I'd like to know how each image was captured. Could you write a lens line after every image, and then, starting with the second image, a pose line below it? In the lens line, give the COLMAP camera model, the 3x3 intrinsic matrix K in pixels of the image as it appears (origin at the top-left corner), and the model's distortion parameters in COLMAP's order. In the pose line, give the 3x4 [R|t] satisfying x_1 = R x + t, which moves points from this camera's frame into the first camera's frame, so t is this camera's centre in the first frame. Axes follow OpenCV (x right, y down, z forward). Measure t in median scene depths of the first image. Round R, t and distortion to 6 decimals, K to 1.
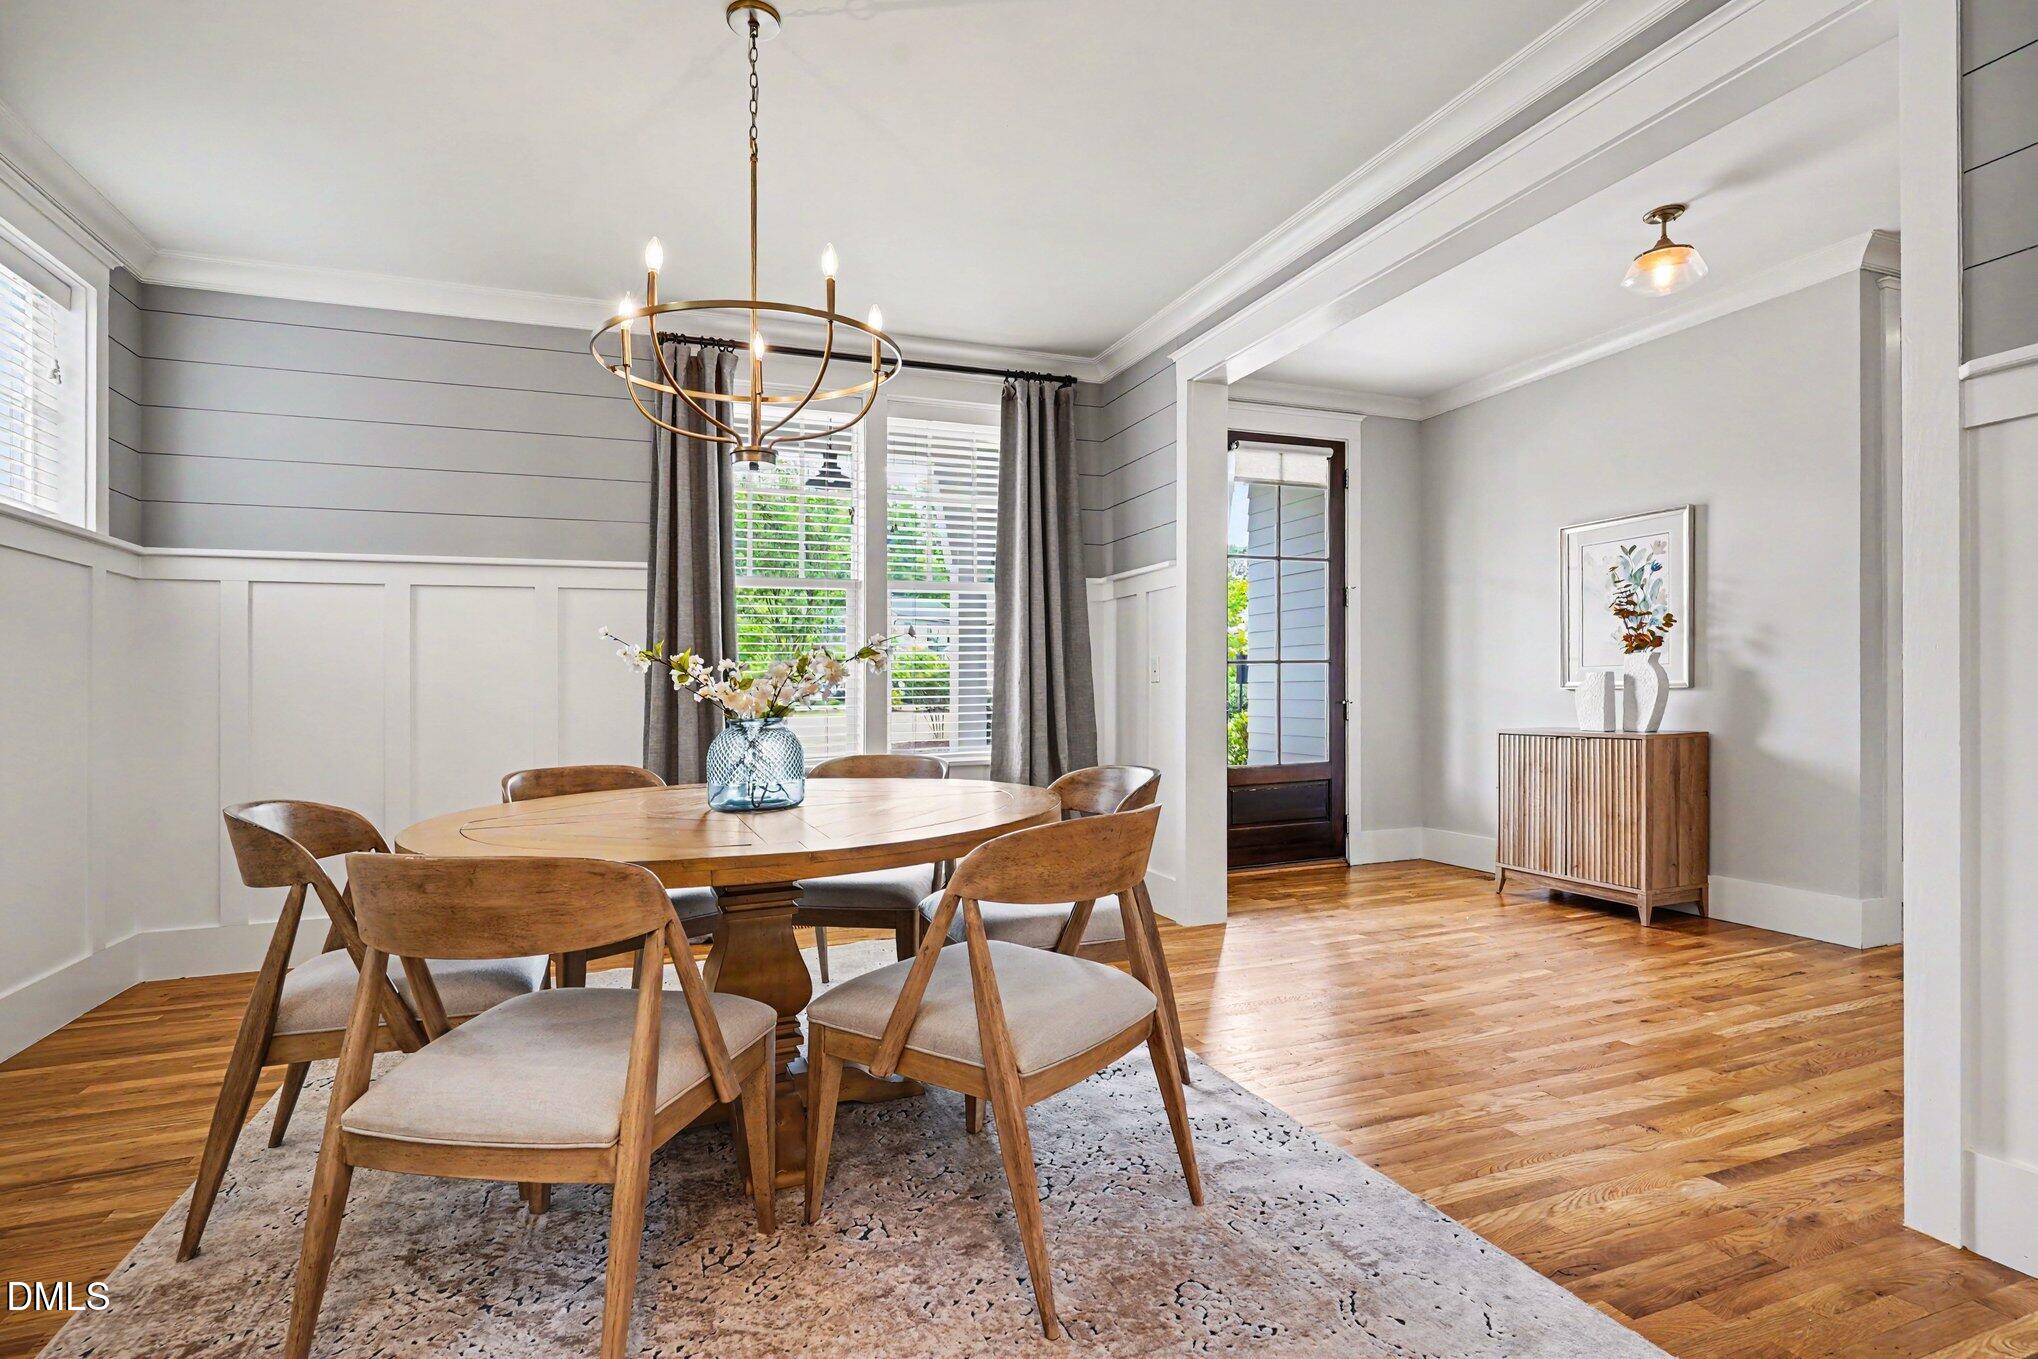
lens RADIAL K [[981.5, 0, 1019.0], [0, 981.5, 679.5], [0, 0, 1]] dist [-0.034865, -0.000141]
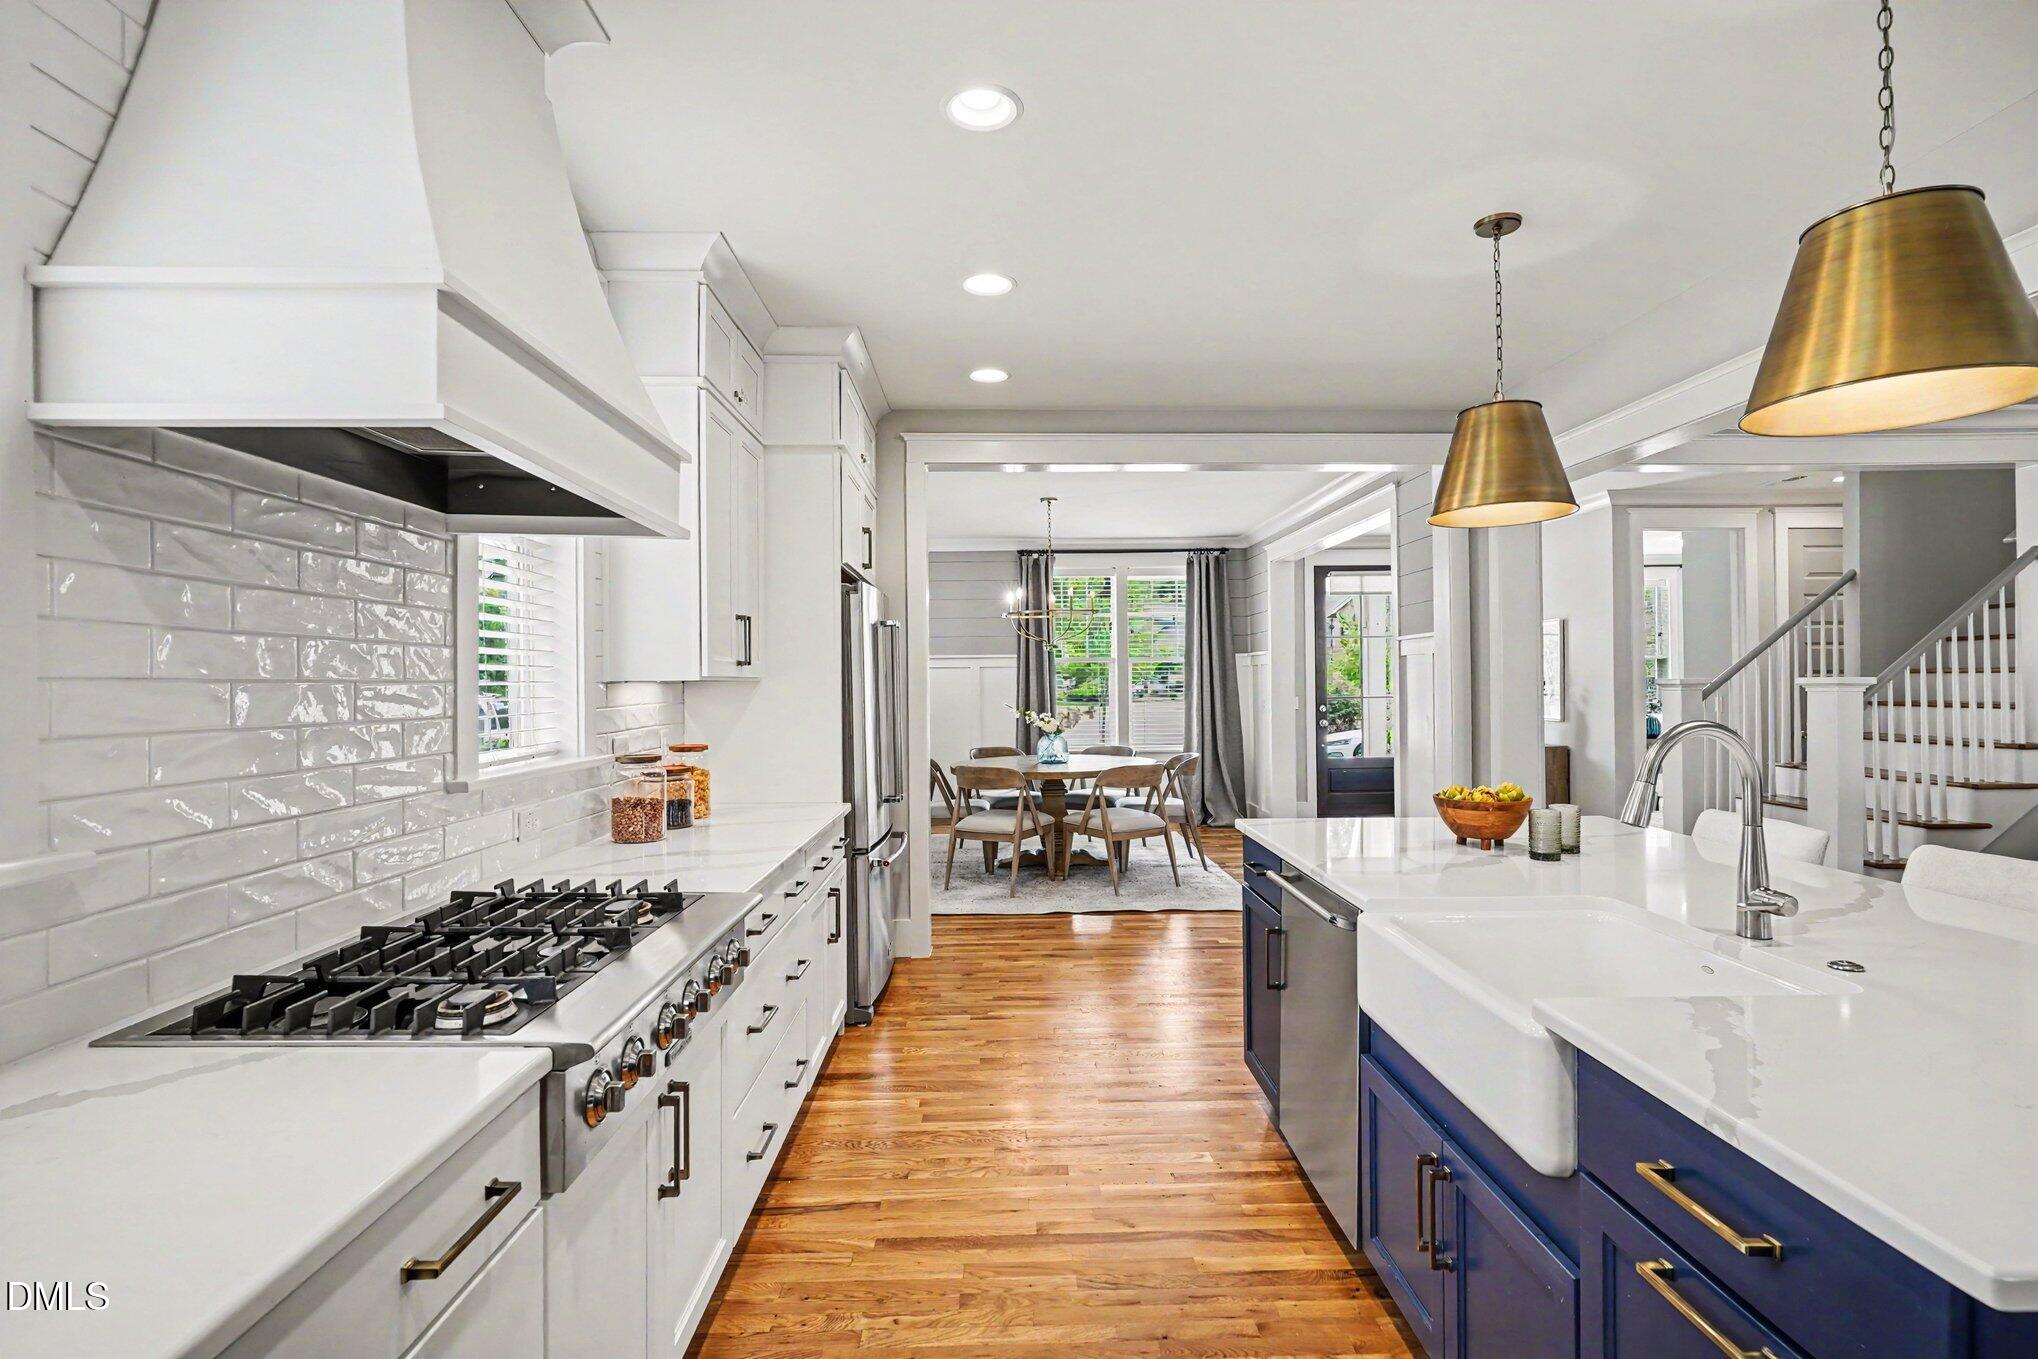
lens RADIAL K [[981.5, 0, 1019.0], [0, 981.5, 679.5], [0, 0, 1]] dist [-0.034865, -0.000141]
pose [[0.941241, 0.006560, -0.337671, 0.416745], [-0.002099, 0.999906, 0.013575, -0.106076], [0.337728, -0.012069, 0.941166, -1.203789]]
